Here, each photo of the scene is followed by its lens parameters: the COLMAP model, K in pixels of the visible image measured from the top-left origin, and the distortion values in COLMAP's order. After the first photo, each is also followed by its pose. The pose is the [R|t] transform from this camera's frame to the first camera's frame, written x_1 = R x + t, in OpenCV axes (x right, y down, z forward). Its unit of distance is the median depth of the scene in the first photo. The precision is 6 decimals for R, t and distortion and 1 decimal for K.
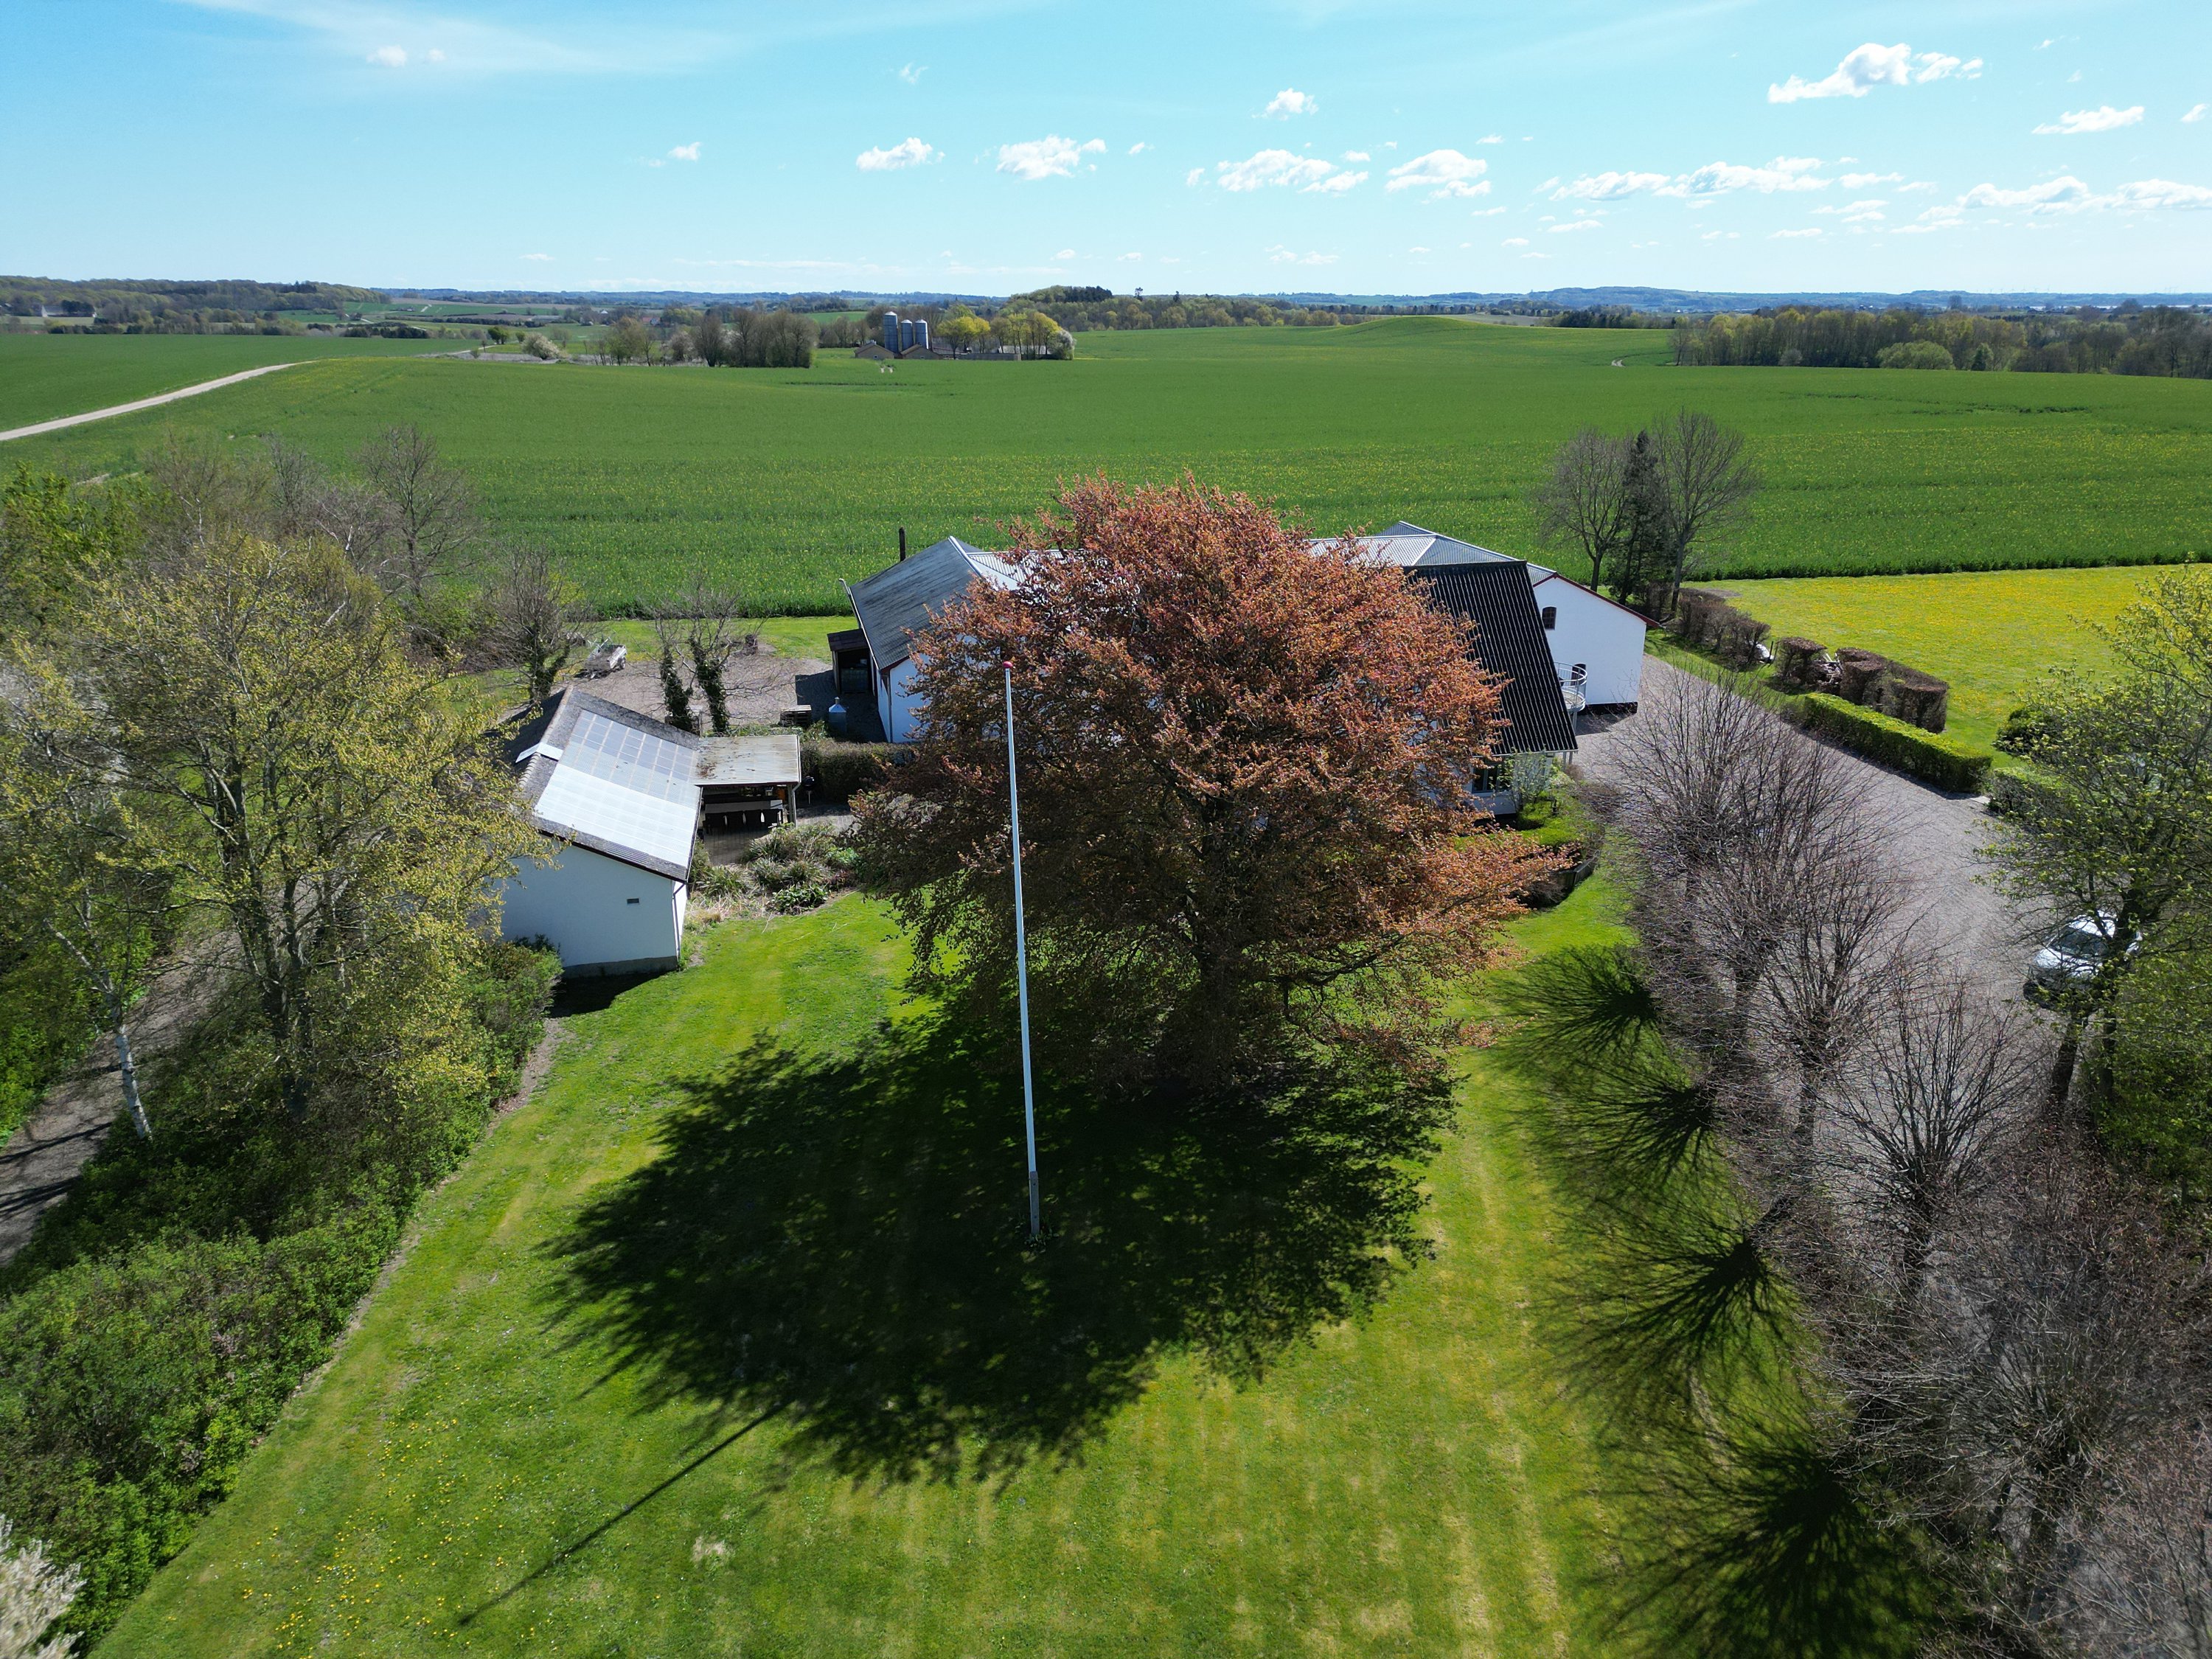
lens RADIAL K [[1537.3, 0, 1106.0], [0, 1537.3, 829.5], [0, 0, 1]] dist [0.055686, -0.047174]
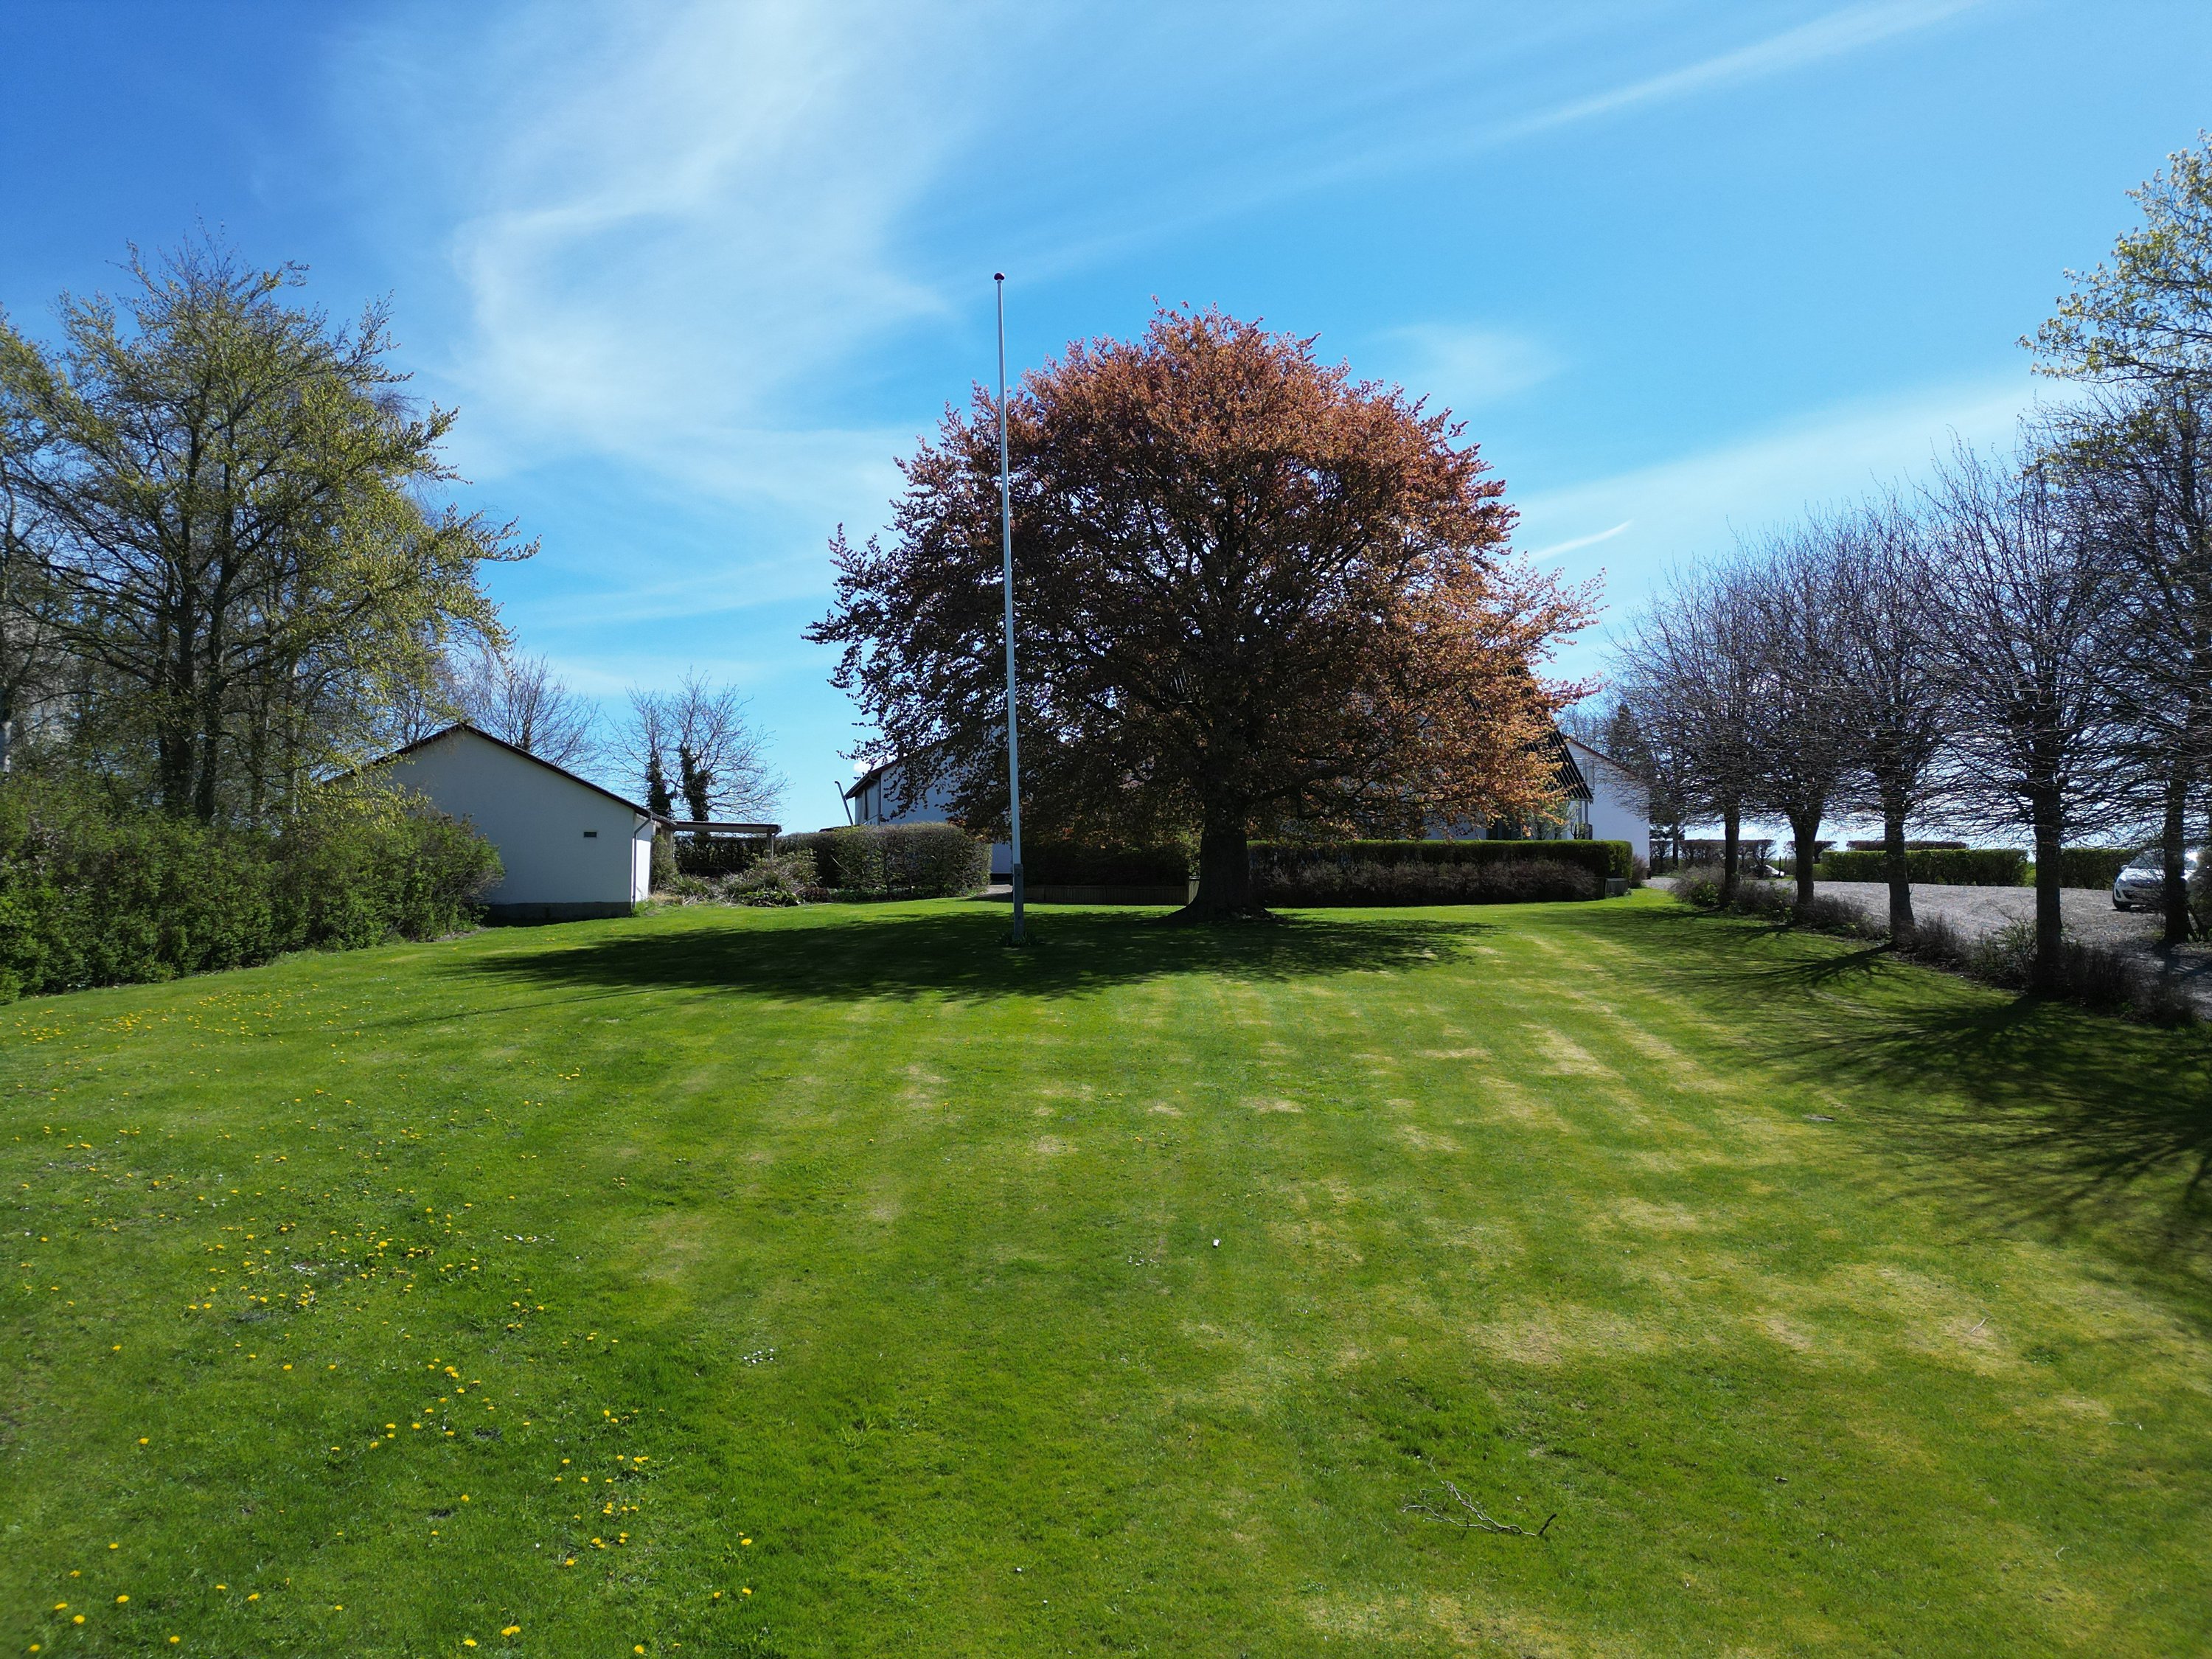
lens RADIAL K [[1537.3, 0, 1106.0], [0, 1537.3, 829.5], [0, 0, 1]] dist [0.055686, -0.047174]
pose [[0.999997, 0.000097, 0.002563, 0.000160], [0.000831, 0.933127, -0.359546, 0.187687], [-0.002427, 0.359547, 0.933124, 0.065769]]
